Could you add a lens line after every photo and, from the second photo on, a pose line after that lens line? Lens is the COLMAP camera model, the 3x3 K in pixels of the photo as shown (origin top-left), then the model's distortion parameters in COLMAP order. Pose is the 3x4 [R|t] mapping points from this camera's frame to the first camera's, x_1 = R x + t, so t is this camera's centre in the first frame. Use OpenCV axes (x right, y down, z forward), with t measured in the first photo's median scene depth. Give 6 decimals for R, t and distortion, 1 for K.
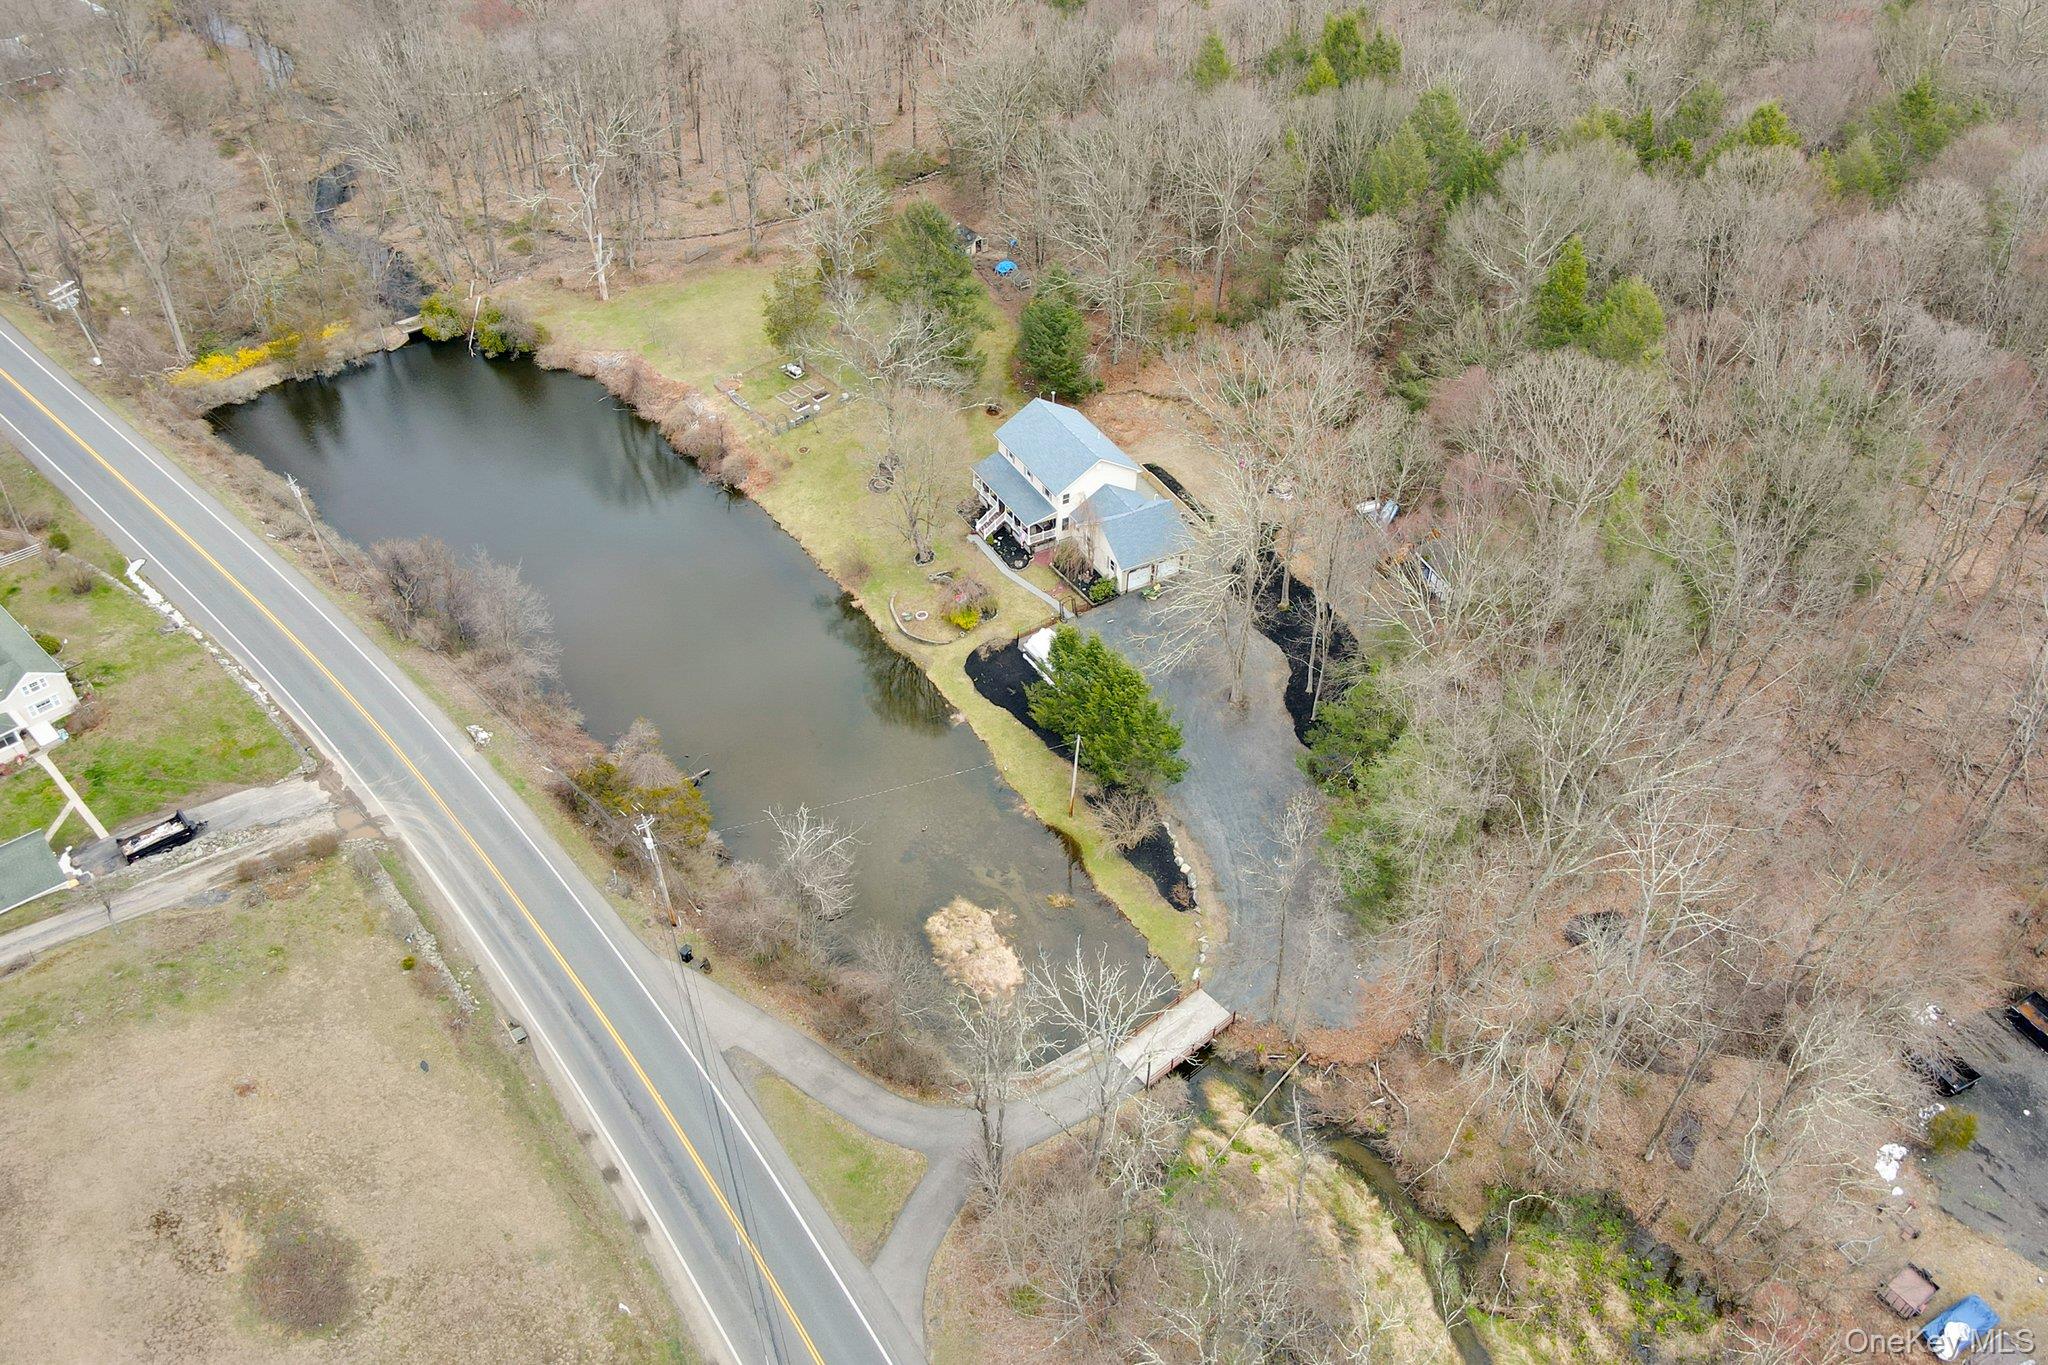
lens RADIAL K [[1481.4, 0, 992.3], [0, 1481.4, 659.8], [0, 0, 1]] dist [0.005981, 0.004913]
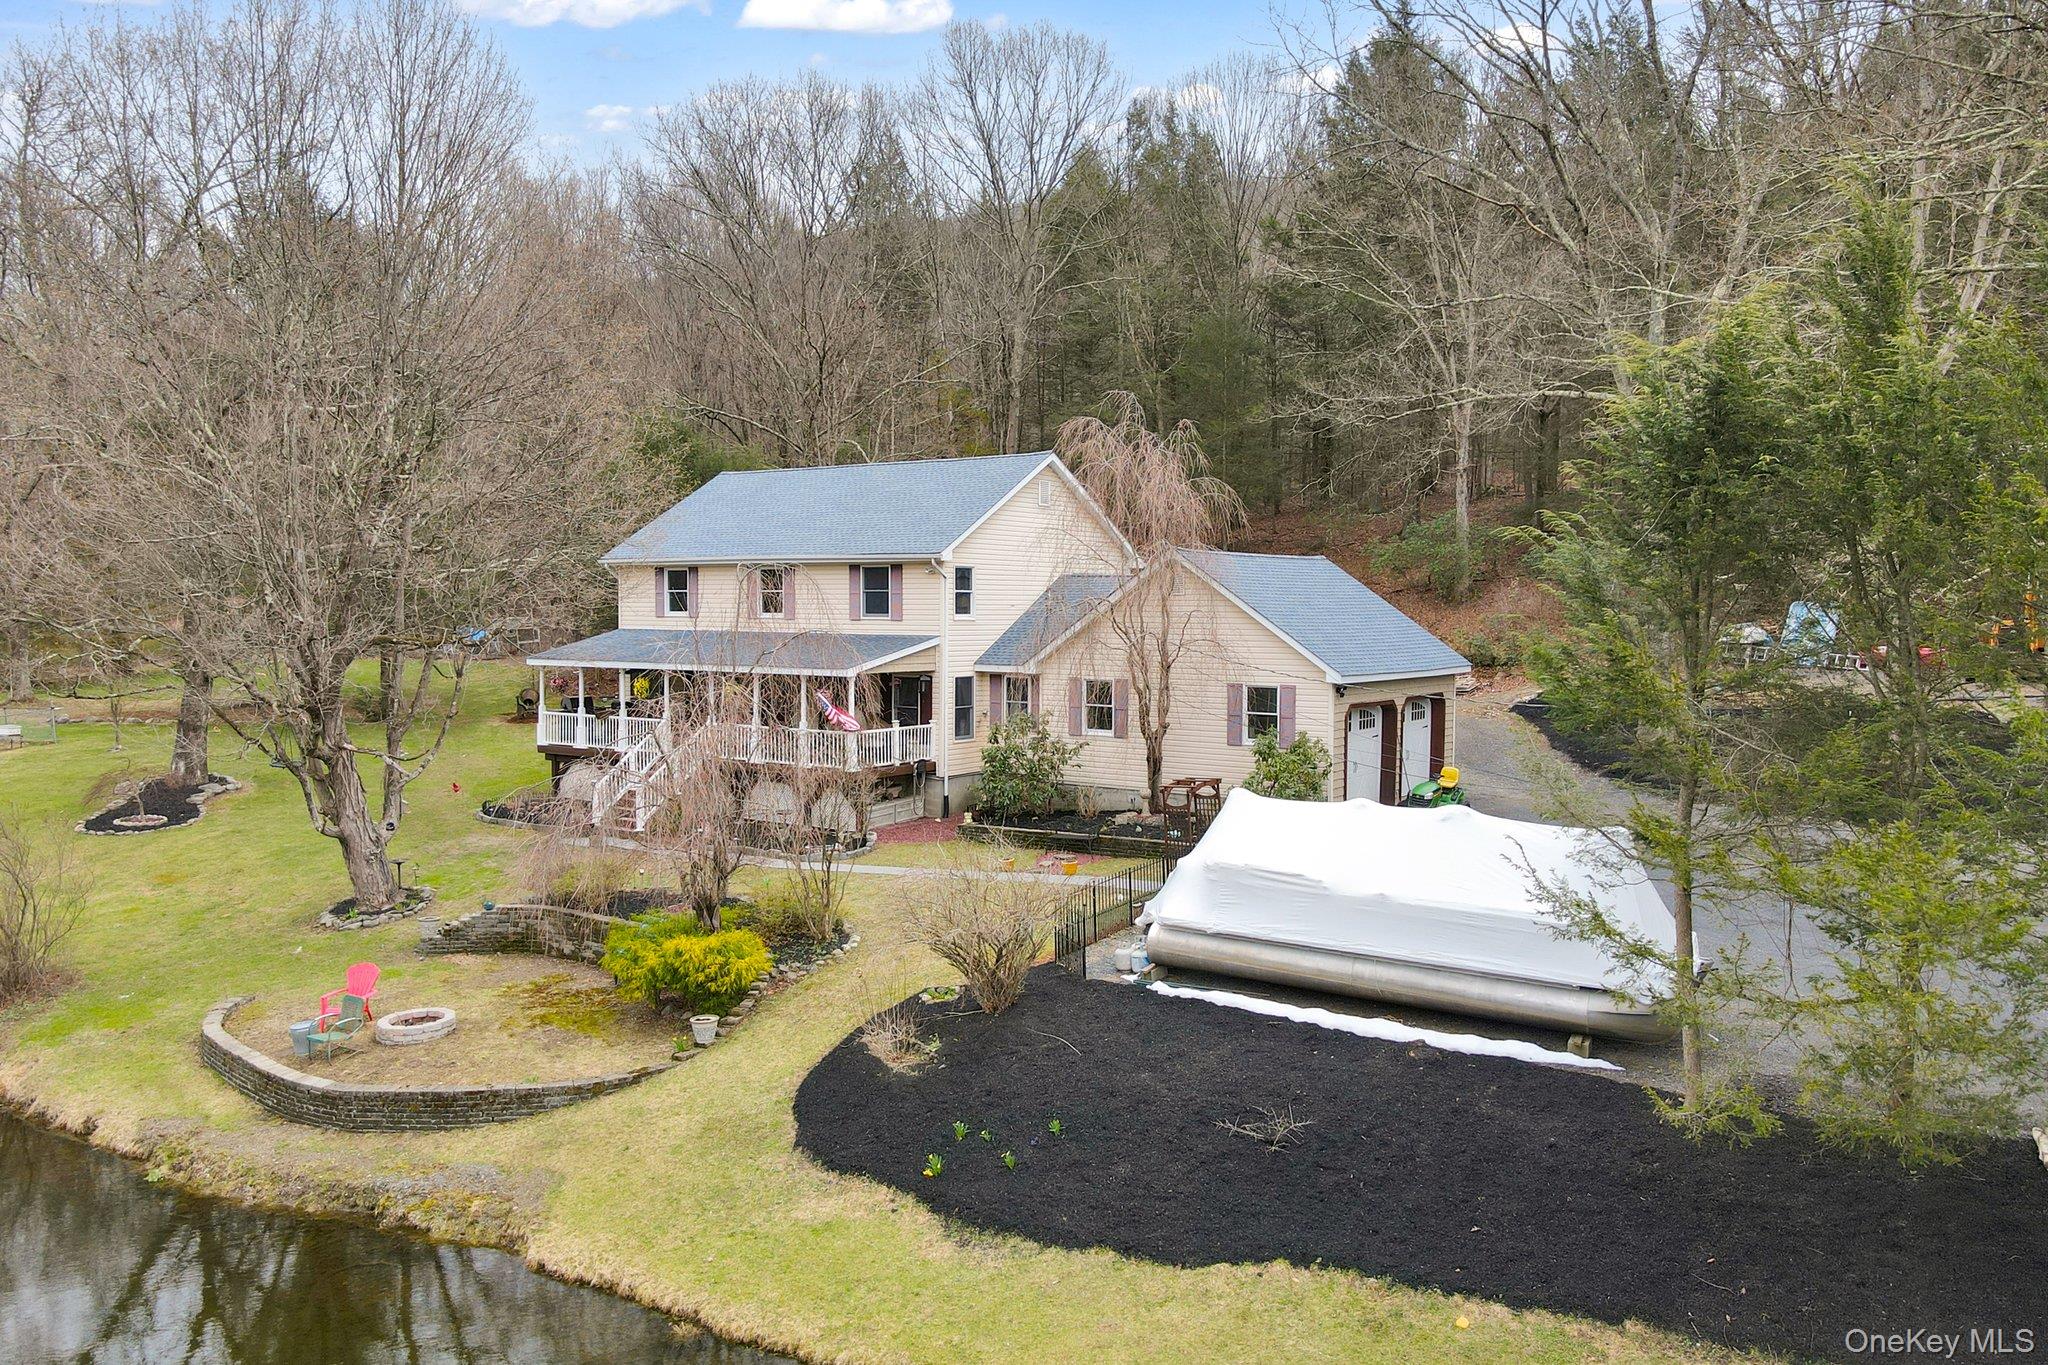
lens RADIAL K [[1611.3, 0, 1024.0], [0, 1611.3, 682.5], [0, 0, 1]] dist [0.005726, 0.007812]
pose [[0.892582, -0.021098, 0.450391, -0.074777], [0.290321, 0.791172, -0.538294, 0.064918], [-0.344980, 0.611230, 0.712311, 0.898800]]
